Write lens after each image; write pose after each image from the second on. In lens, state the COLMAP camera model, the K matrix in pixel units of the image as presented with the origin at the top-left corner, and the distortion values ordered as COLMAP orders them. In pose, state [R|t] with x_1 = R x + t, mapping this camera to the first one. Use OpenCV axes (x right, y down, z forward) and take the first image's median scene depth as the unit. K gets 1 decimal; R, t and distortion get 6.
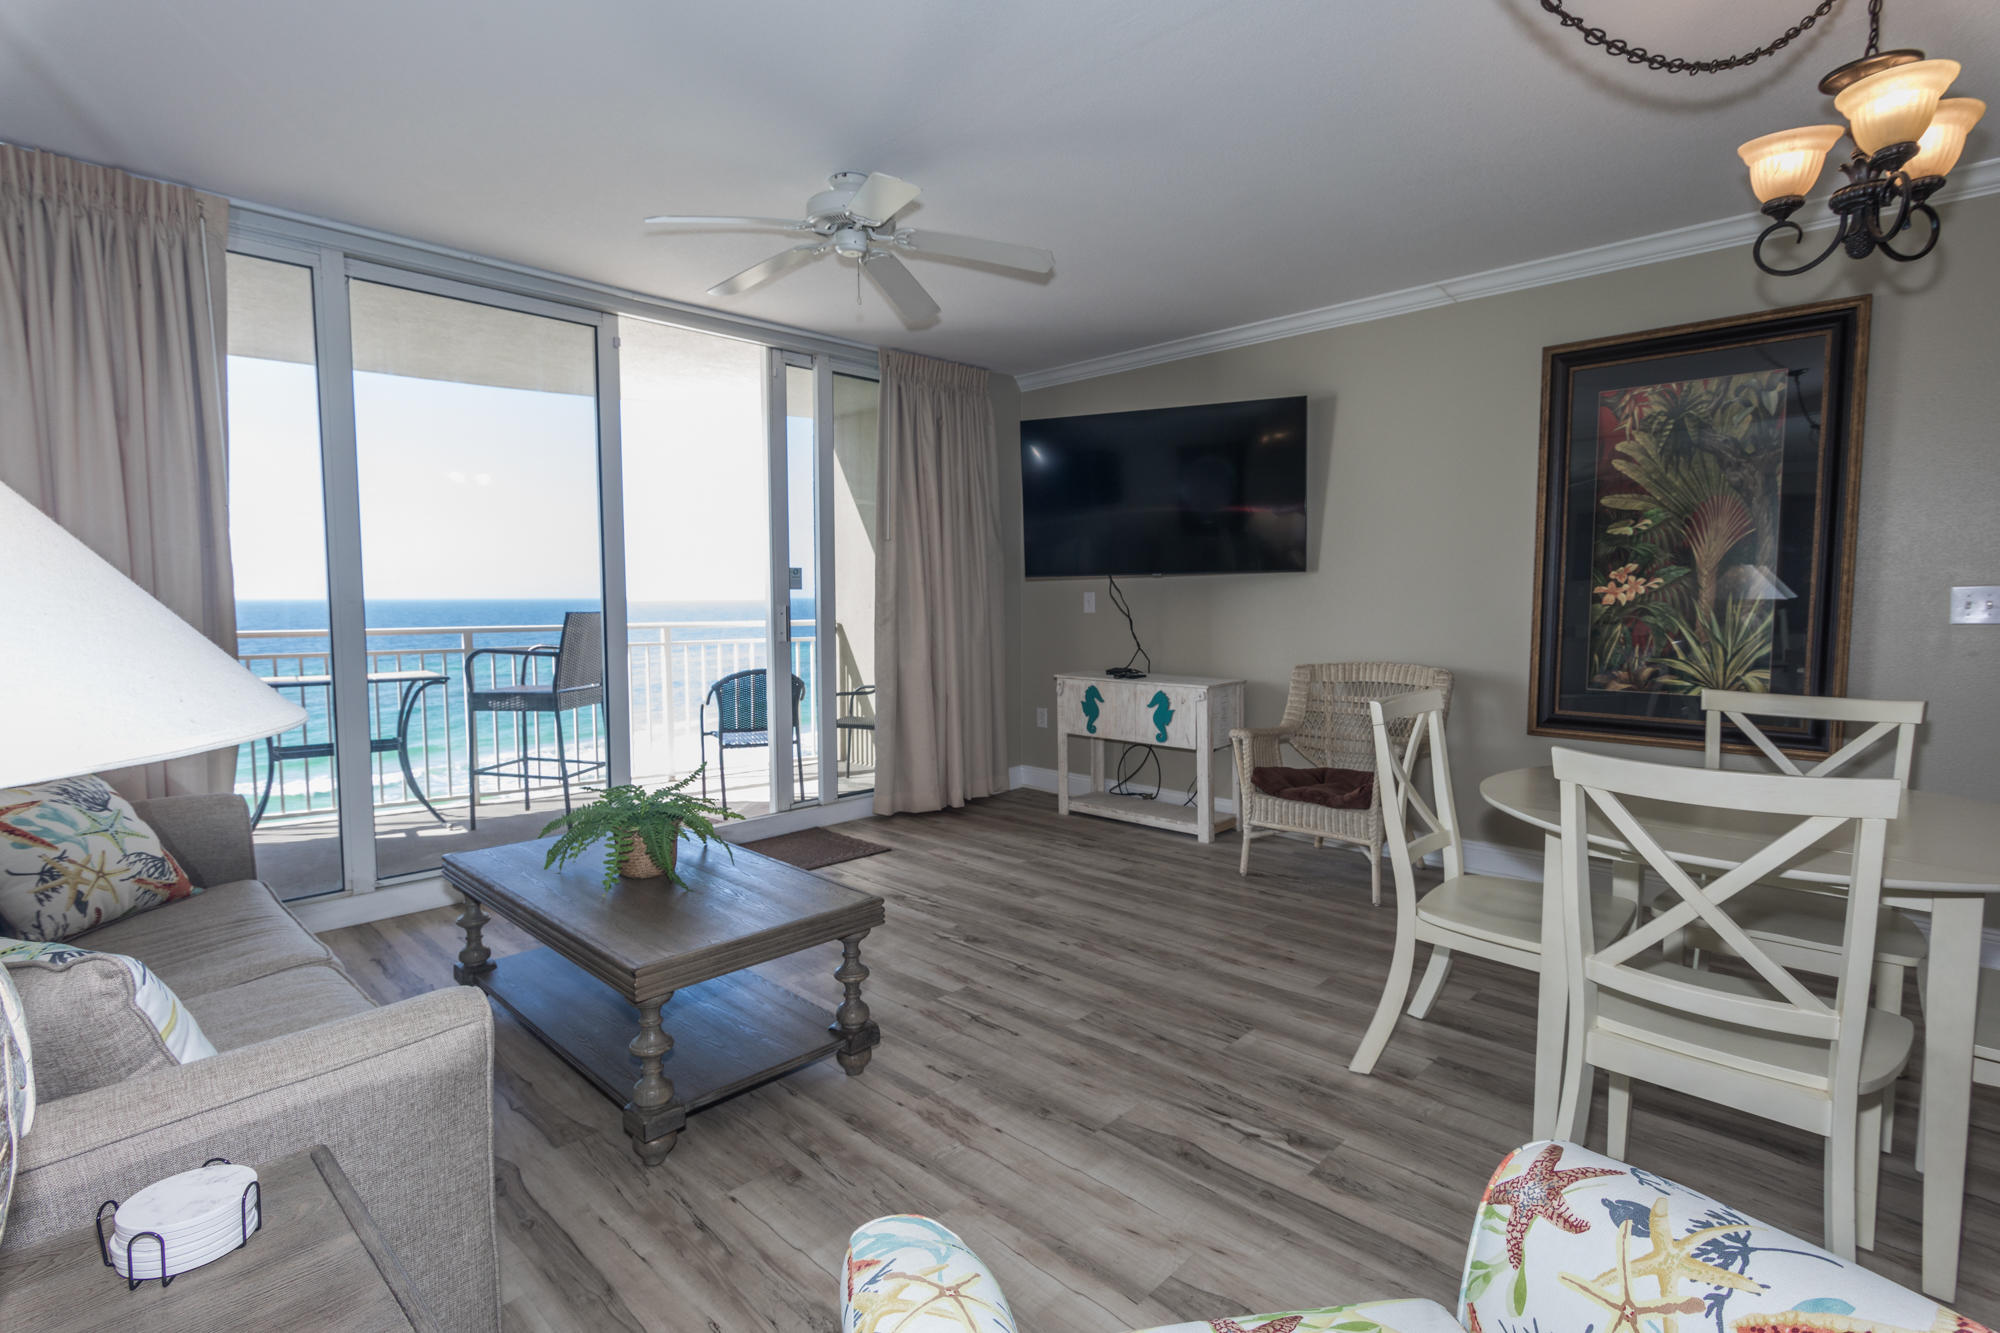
lens RADIAL K [[978.0, 0, 997.4], [0, 978.0, 648.4], [0, 0, 1]] dist [-0.002092, 0.000192]
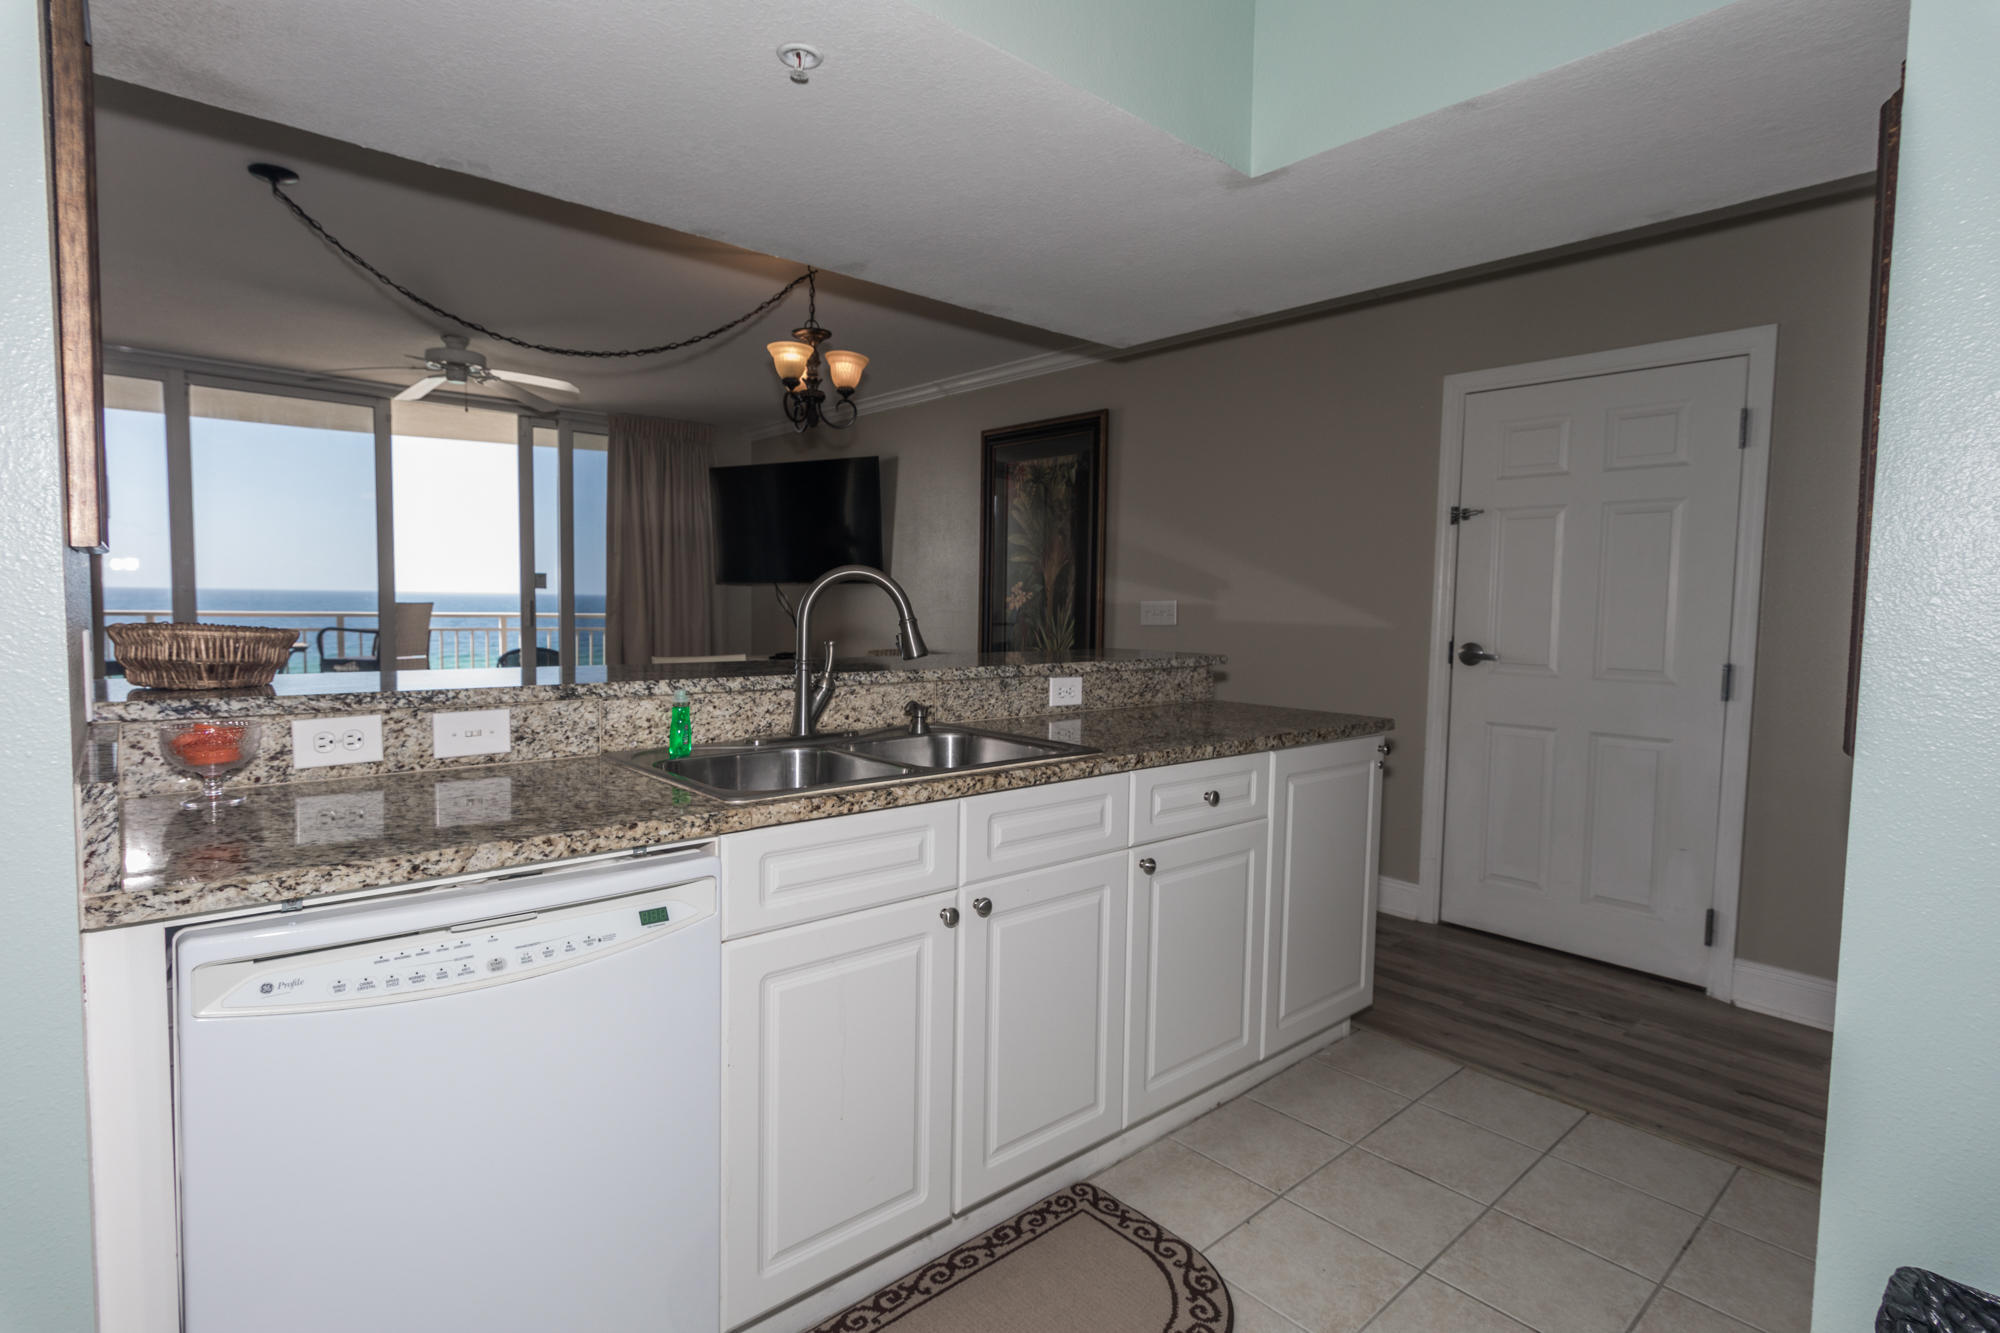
lens RADIAL K [[997.1, 0, 992.3], [0, 997.1, 663.6], [0, 0, 1]] dist [0.001391, 0.000705]
pose [[0.997243, 0.025303, -0.069760, 0.904862], [-0.024752, 0.999655, 0.008745, 0.029521], [0.069957, -0.006994, 0.997525, -0.624948]]
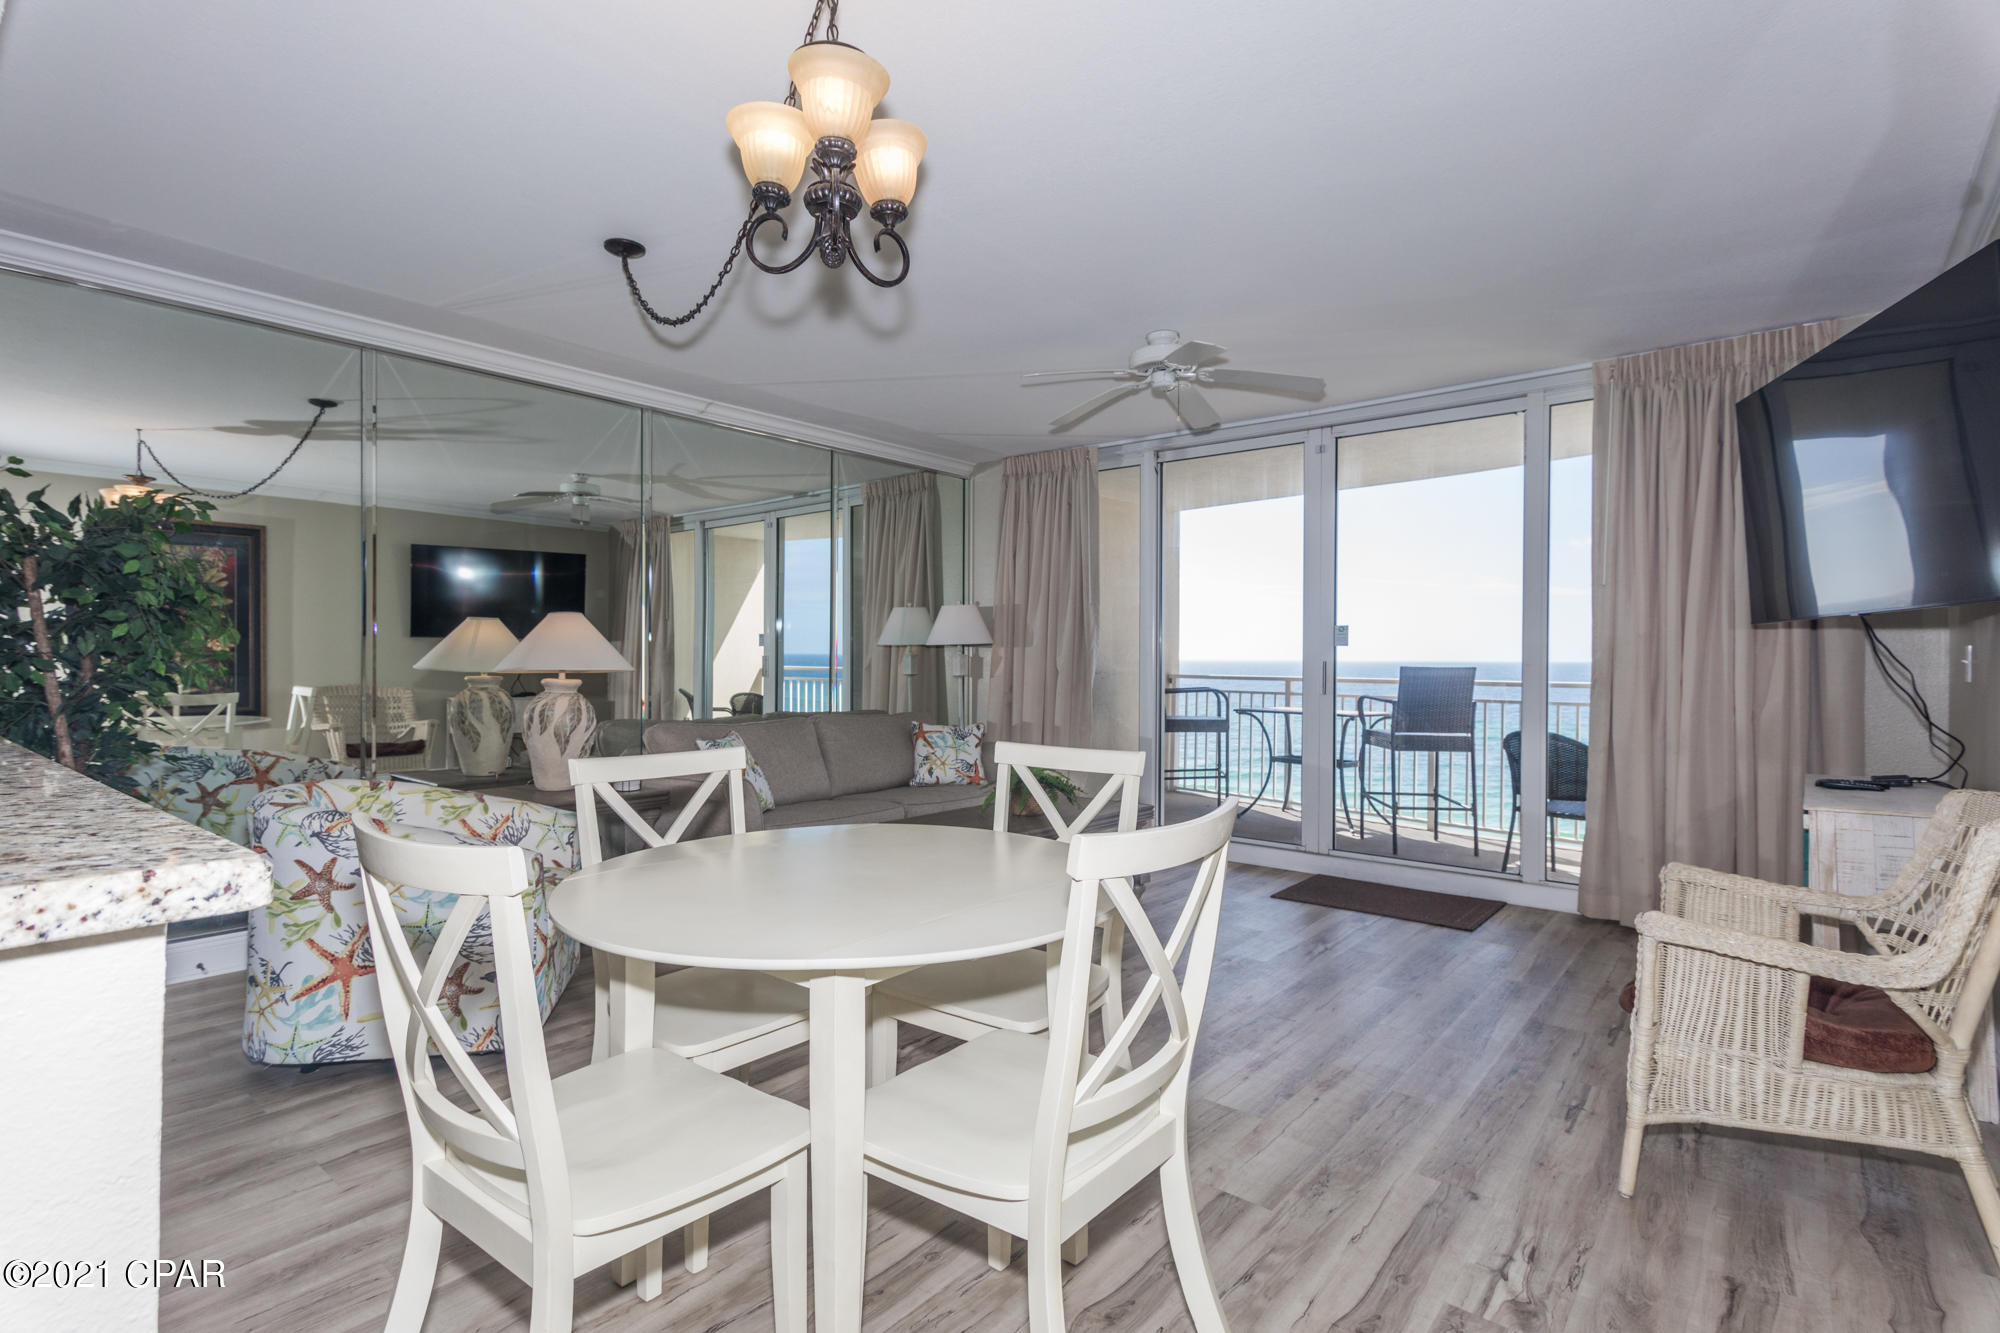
lens RADIAL K [[997.1, 0, 992.3], [0, 997.1, 663.6], [0, 0, 1]] dist [0.001391, 0.000705]
pose [[0.075521, 0.016301, -0.997011, 1.280735], [-0.063732, 0.997901, 0.011488, -0.042332], [0.995105, 0.062674, 0.076401, 0.768866]]
